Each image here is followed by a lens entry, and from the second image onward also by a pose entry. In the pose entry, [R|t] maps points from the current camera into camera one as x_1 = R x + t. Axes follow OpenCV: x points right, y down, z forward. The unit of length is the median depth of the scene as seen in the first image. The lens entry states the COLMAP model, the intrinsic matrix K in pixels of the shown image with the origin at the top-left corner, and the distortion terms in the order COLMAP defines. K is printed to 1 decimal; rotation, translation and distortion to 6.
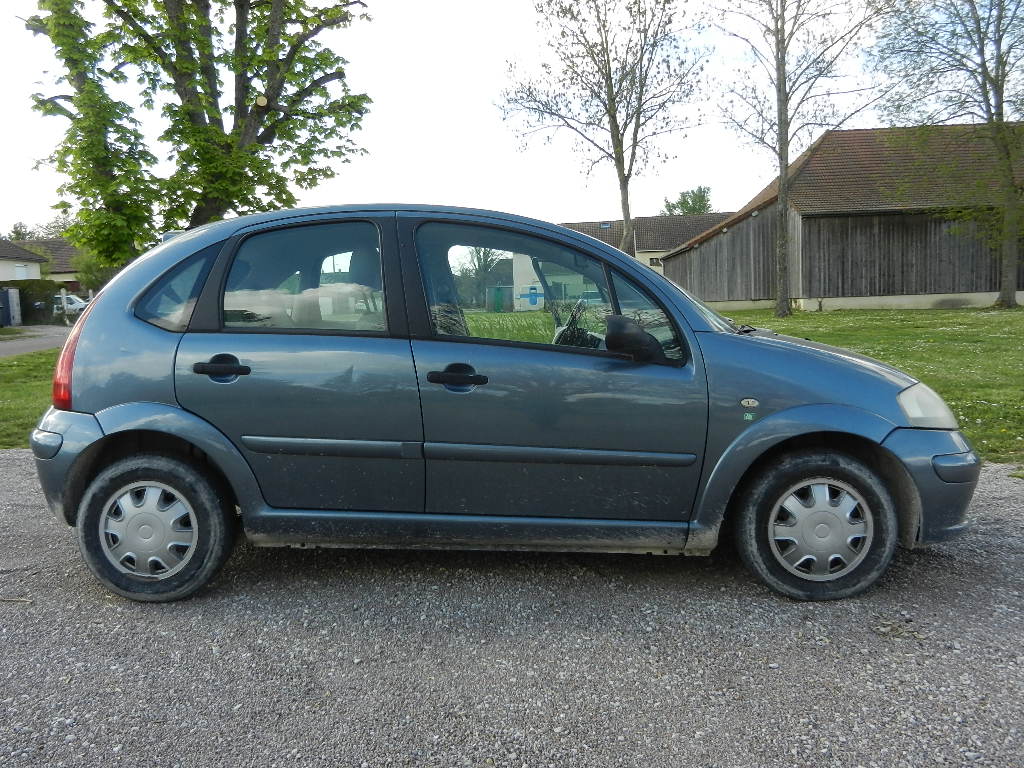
lens RADIAL K [[878.1, 0, 512.0], [0, 878.1, 384.0], [0, 0, 1]] dist [-0.007506, -0.001978]
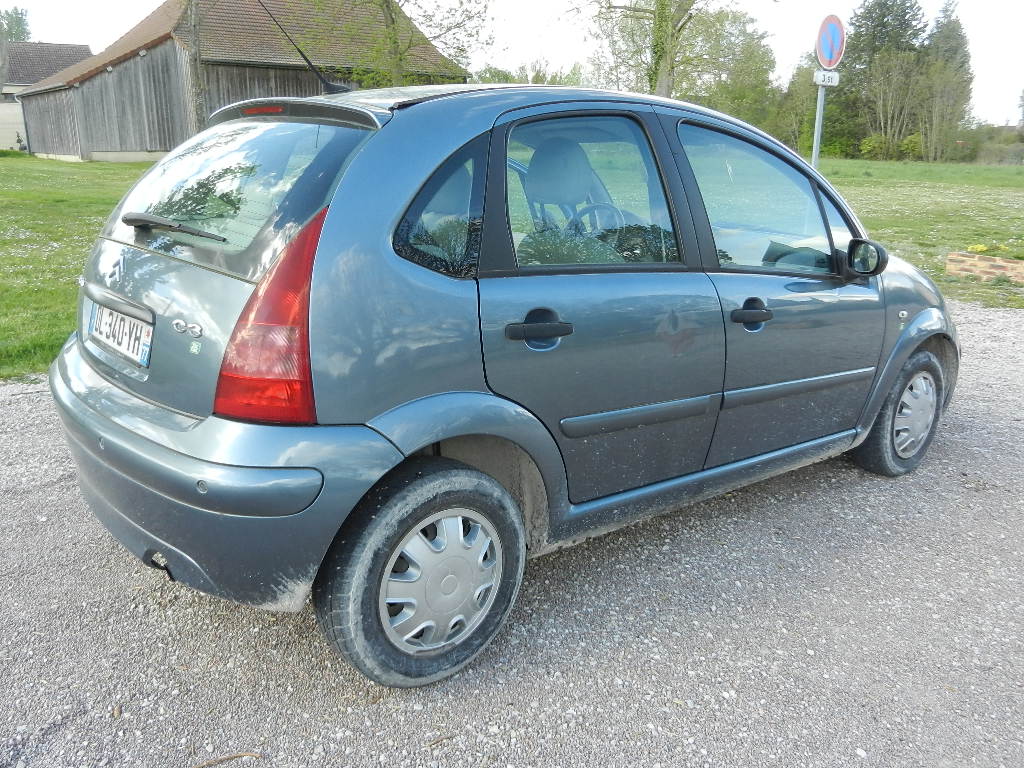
lens RADIAL K [[873.3, 0, 512.0], [0, 873.3, 384.0], [0, 0, 1]] dist [-0.009123, -0.014268]
pose [[0.733334, -0.141985, 0.664877, -0.092210], [0.026589, 0.983191, 0.180634, -0.011409], [-0.679349, -0.114786, 0.724782, 0.058109]]
